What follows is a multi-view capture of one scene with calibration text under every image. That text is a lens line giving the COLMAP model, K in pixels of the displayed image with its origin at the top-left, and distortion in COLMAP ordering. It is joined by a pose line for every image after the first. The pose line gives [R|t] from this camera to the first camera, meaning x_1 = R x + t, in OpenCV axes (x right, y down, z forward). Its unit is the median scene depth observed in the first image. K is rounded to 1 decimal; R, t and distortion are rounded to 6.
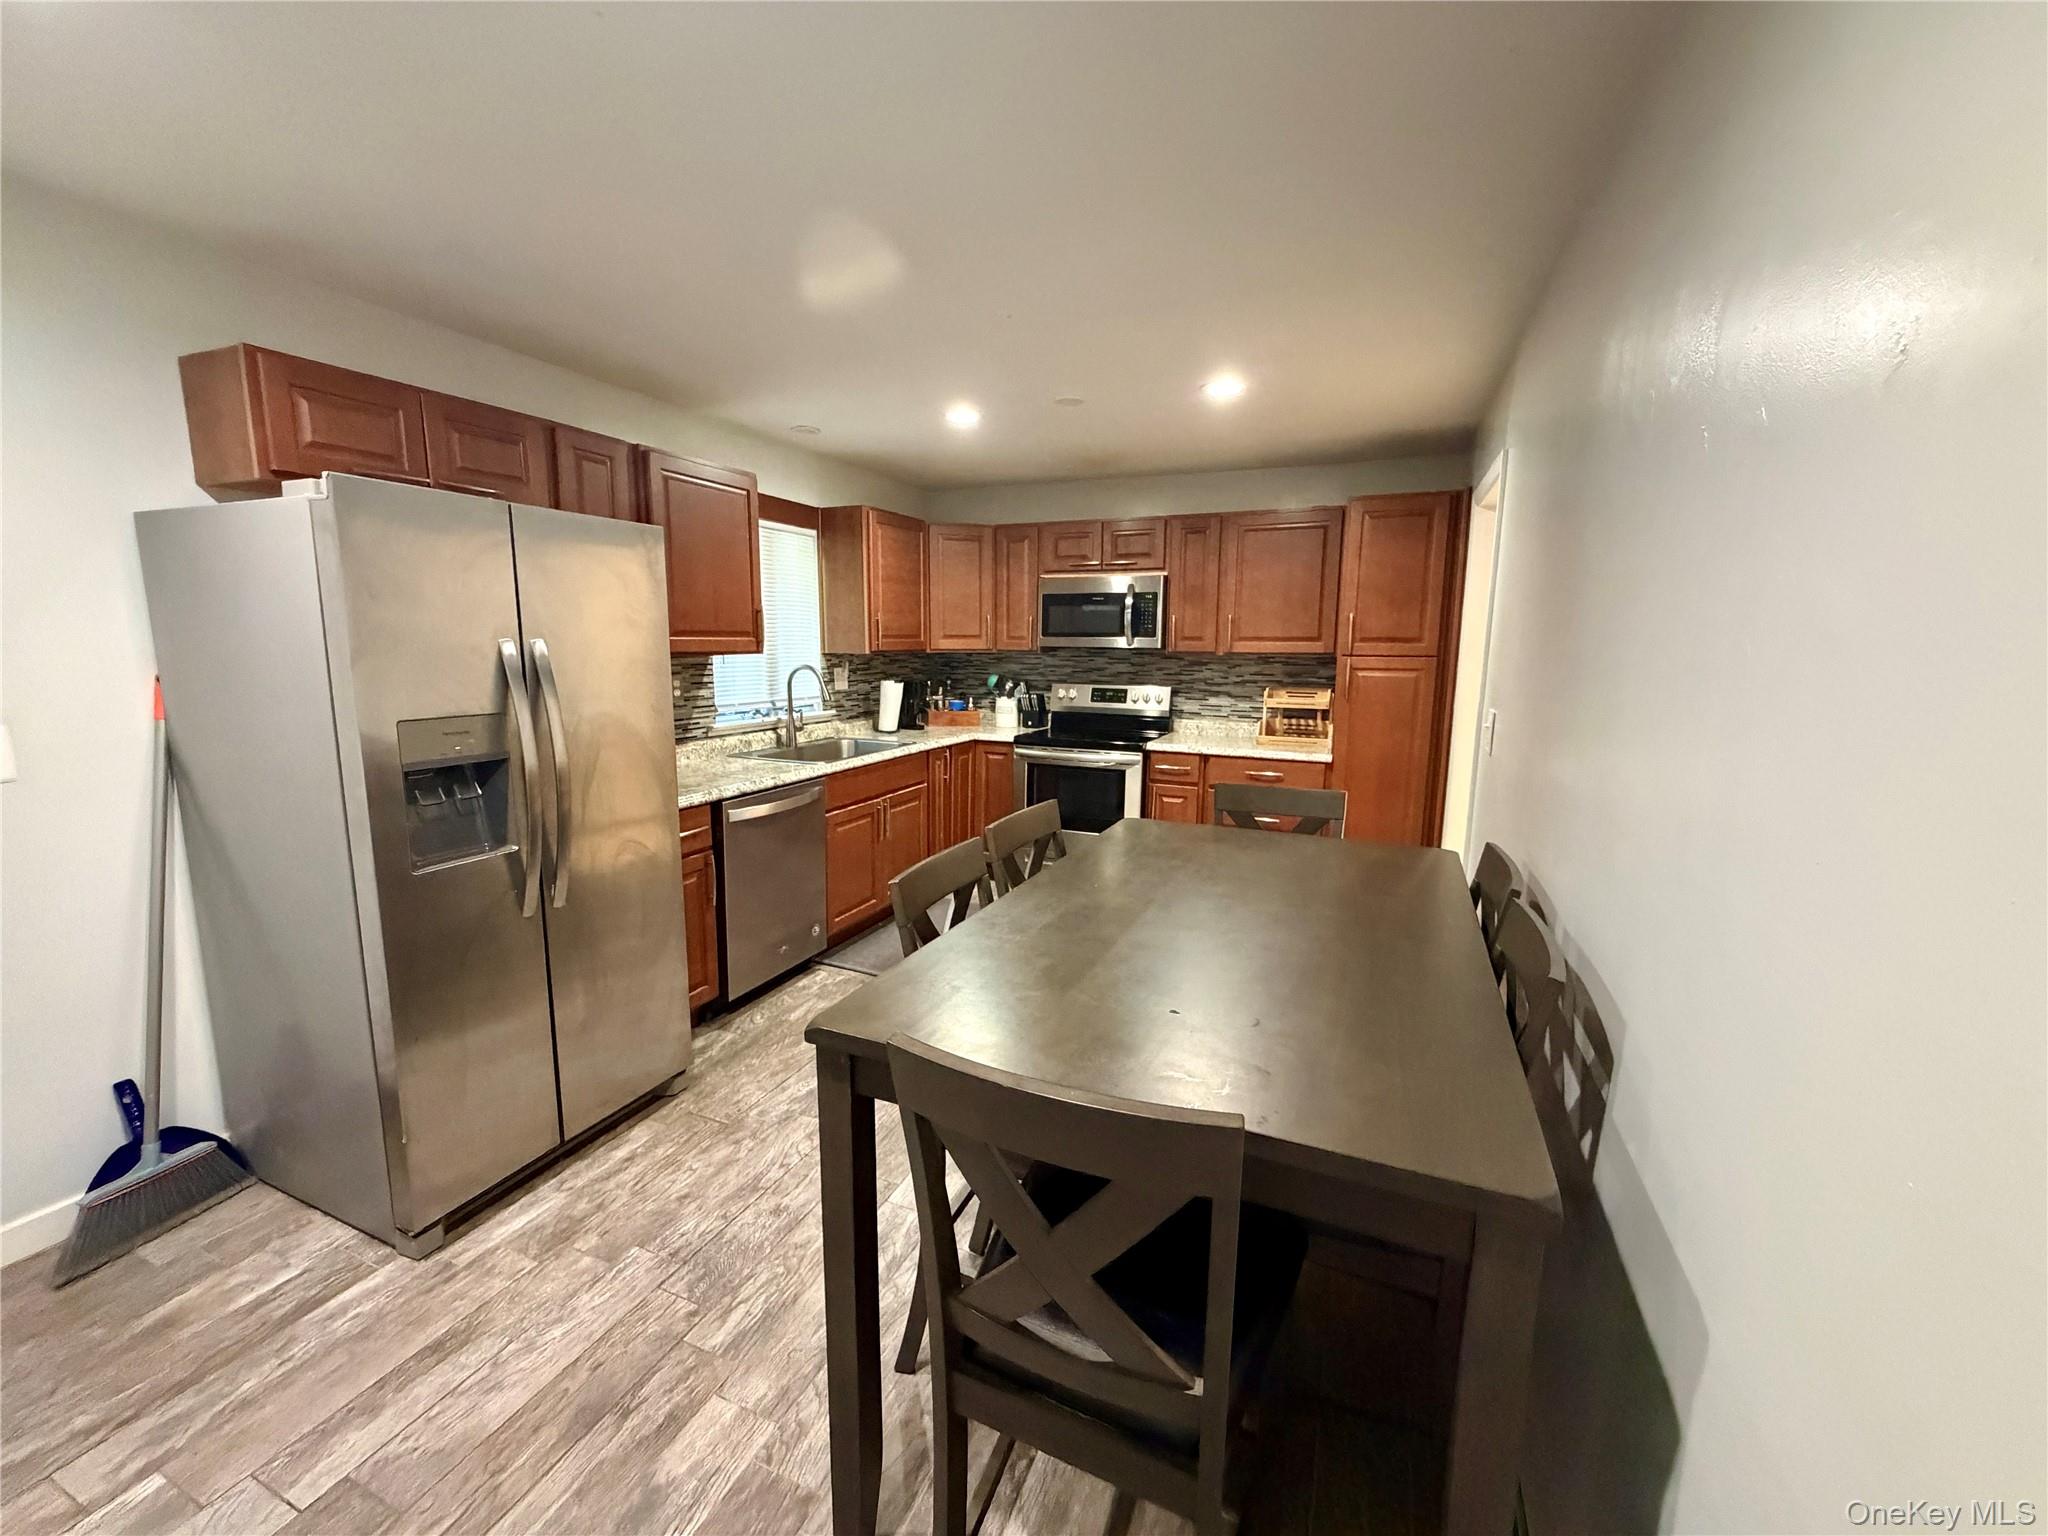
lens RADIAL K [[813.8, 0, 1021.6], [0, 813.8, 770.0], [0, 0, 1]] dist [-0.001681, -0.000544]
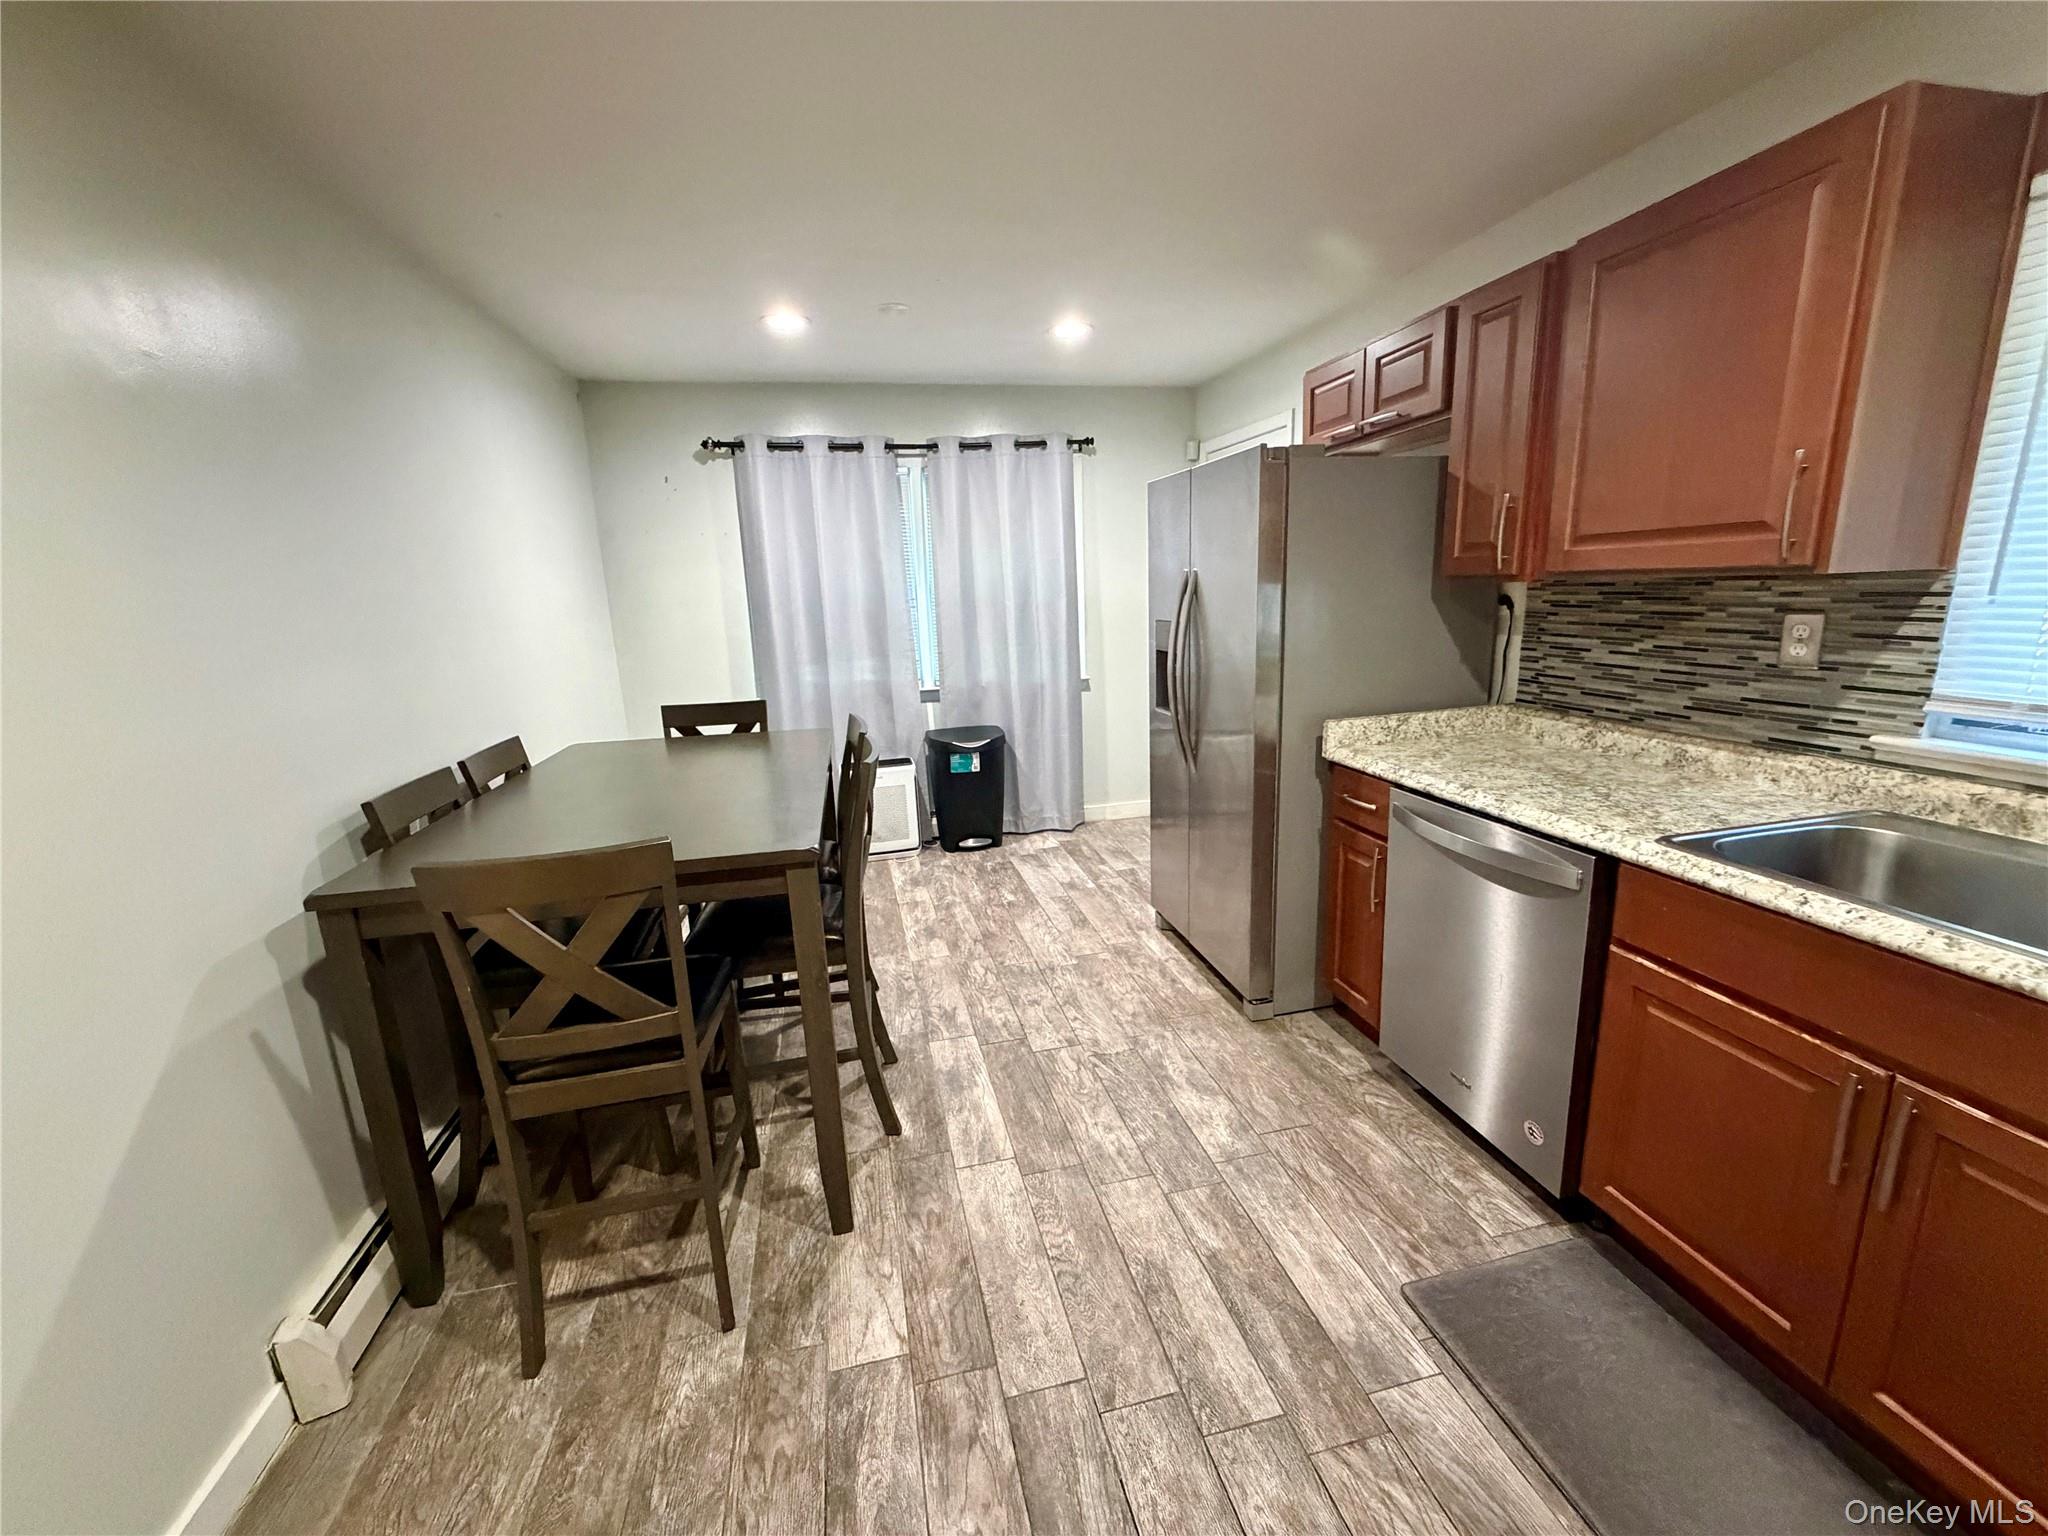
lens RADIAL K [[813.8, 0, 1021.6], [0, 813.8, 770.0], [0, 0, 1]] dist [-0.001681, -0.000544]
pose [[-0.805672, 0.154342, -0.571902, 0.240921], [-0.060086, 0.939187, 0.338109, -0.155312], [0.589307, 0.306768, -0.747402, 1.045974]]
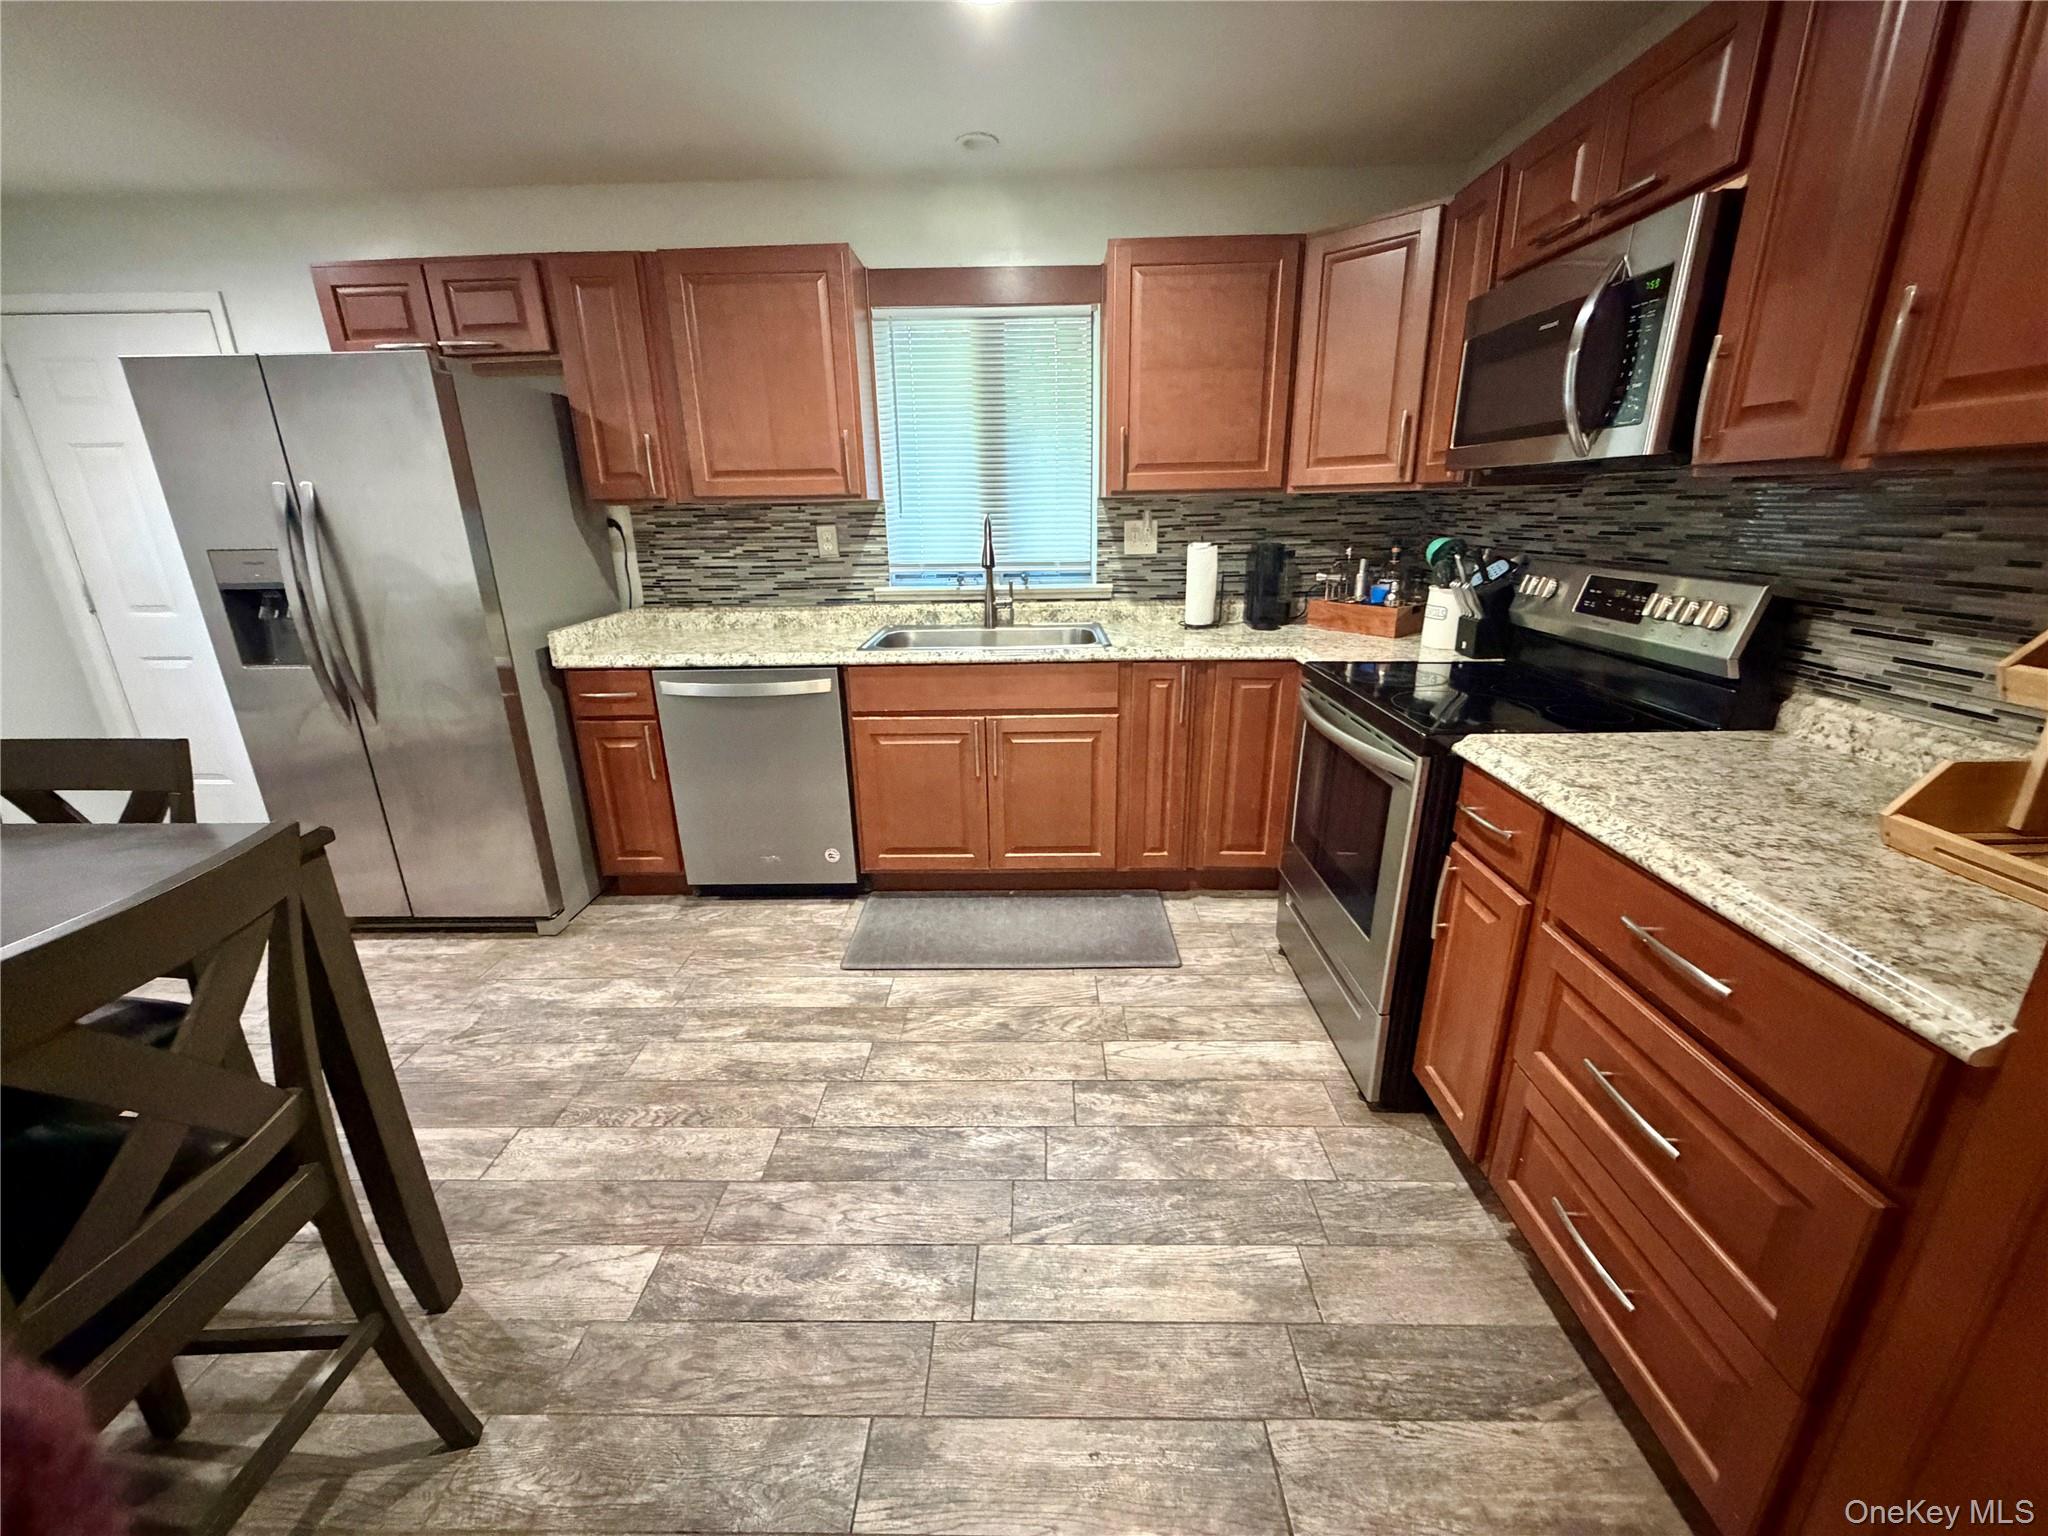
lens RADIAL K [[813.8, 0, 1021.6], [0, 813.8, 770.0], [0, 0, 1]] dist [-0.001681, -0.000544]
pose [[0.385679, 0.271028, -0.881927, 0.471192], [-0.125341, 0.962410, 0.240948, -0.094170], [0.914080, 0.017613, 0.405152, 0.787645]]
